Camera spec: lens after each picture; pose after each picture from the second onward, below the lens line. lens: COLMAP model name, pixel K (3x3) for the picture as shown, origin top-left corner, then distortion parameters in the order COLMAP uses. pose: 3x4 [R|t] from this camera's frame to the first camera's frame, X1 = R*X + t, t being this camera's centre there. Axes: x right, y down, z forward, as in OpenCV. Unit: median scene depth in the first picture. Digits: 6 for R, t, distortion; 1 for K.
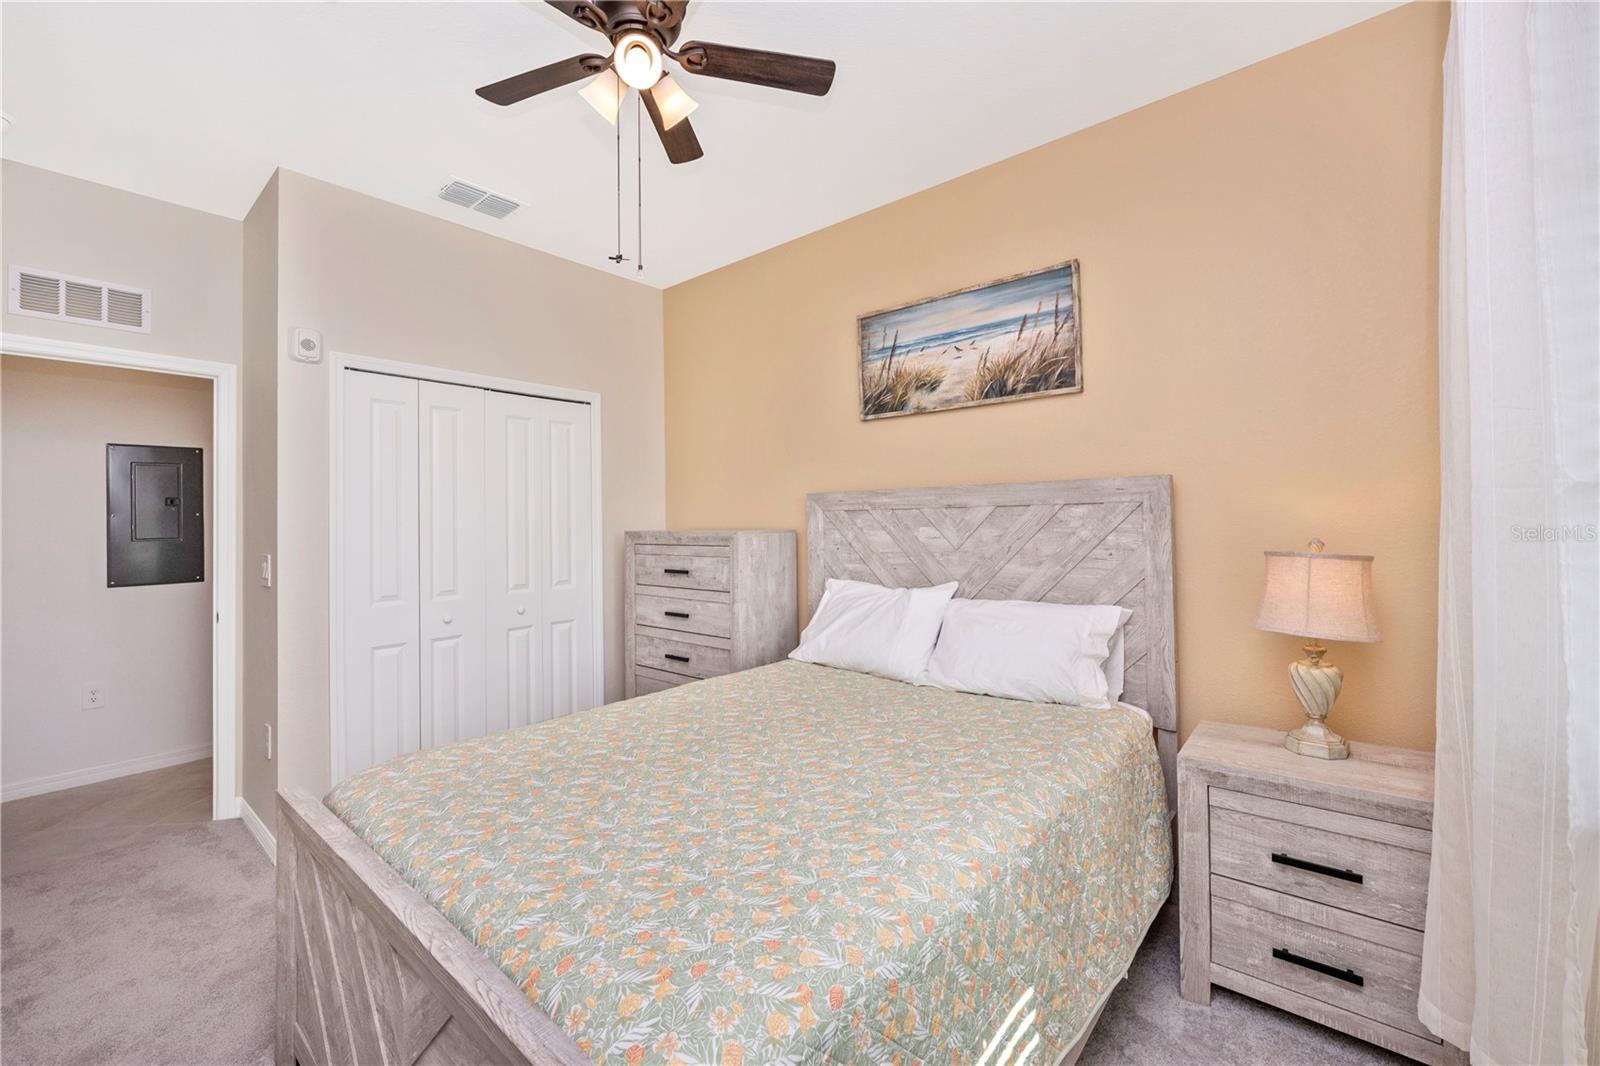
lens RADIAL K [[640.8, 0, 797.4], [0, 640.8, 523.4], [0, 0, 1]] dist [-0.003408, -0.000157]
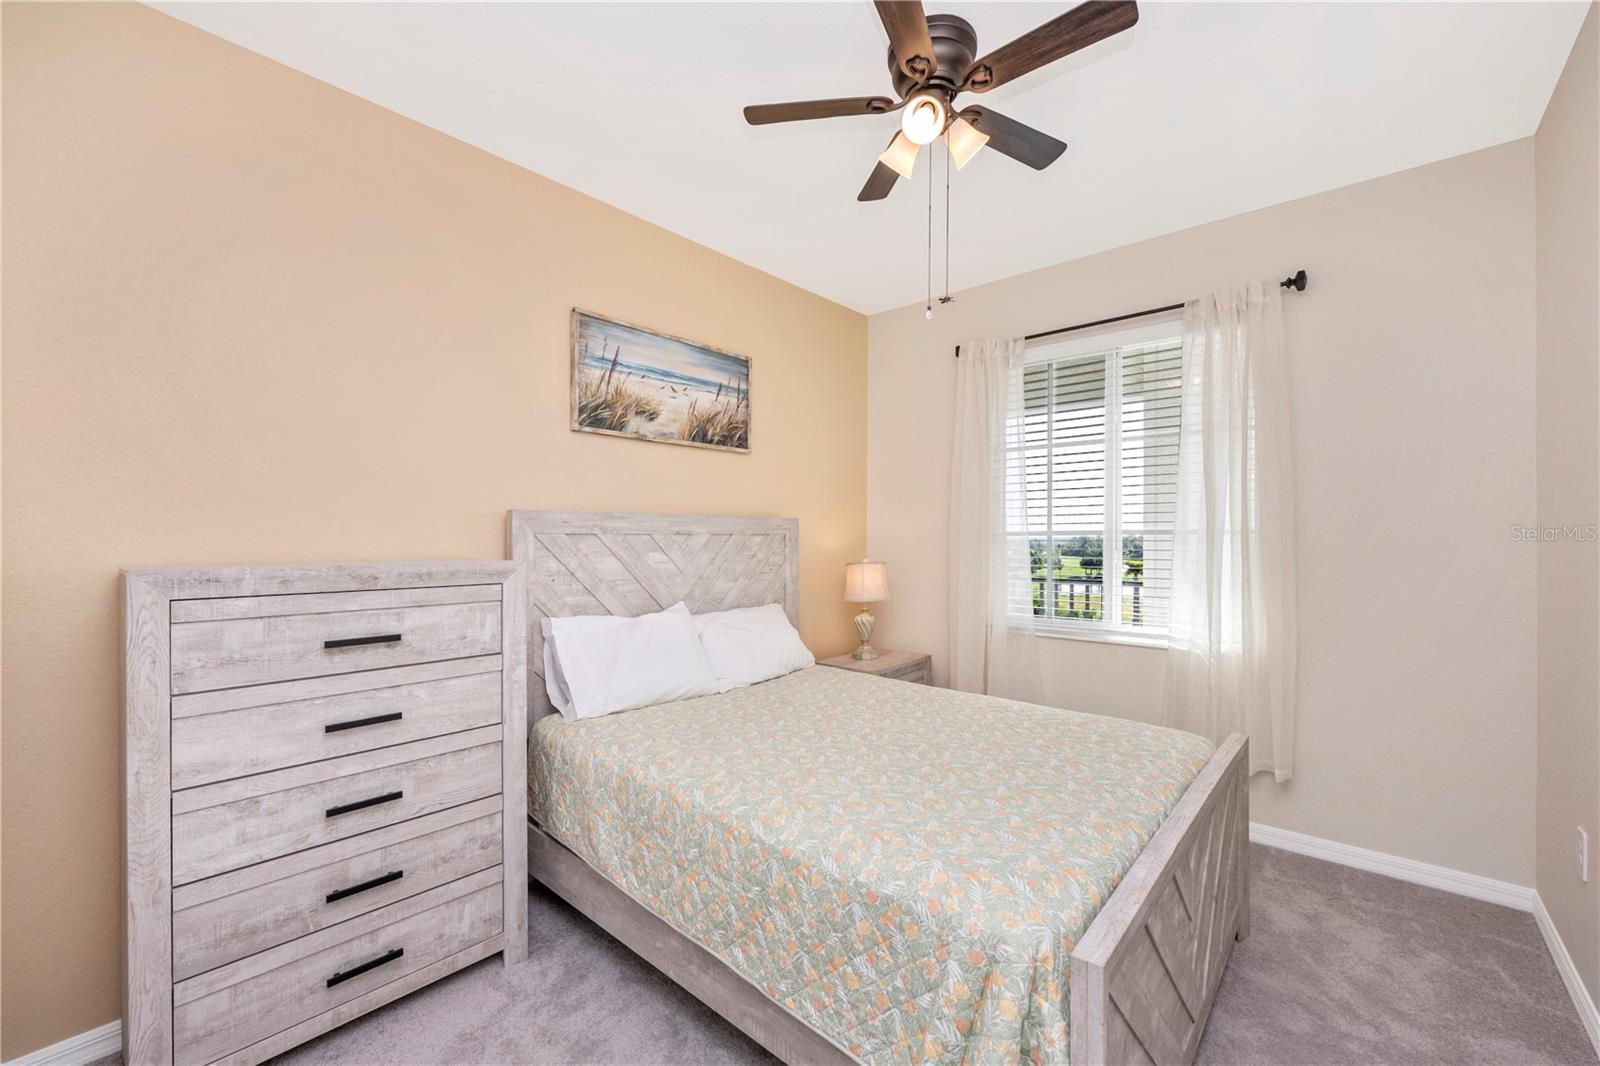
lens RADIAL K [[640.8, 0, 797.4], [0, 640.8, 523.4], [0, 0, 1]] dist [-0.003408, -0.000157]
pose [[0.061094, 0.029860, 0.997685, -0.788298], [-0.014790, 0.999470, -0.029008, -0.014187], [-0.998022, -0.012984, 0.061503, 0.686988]]
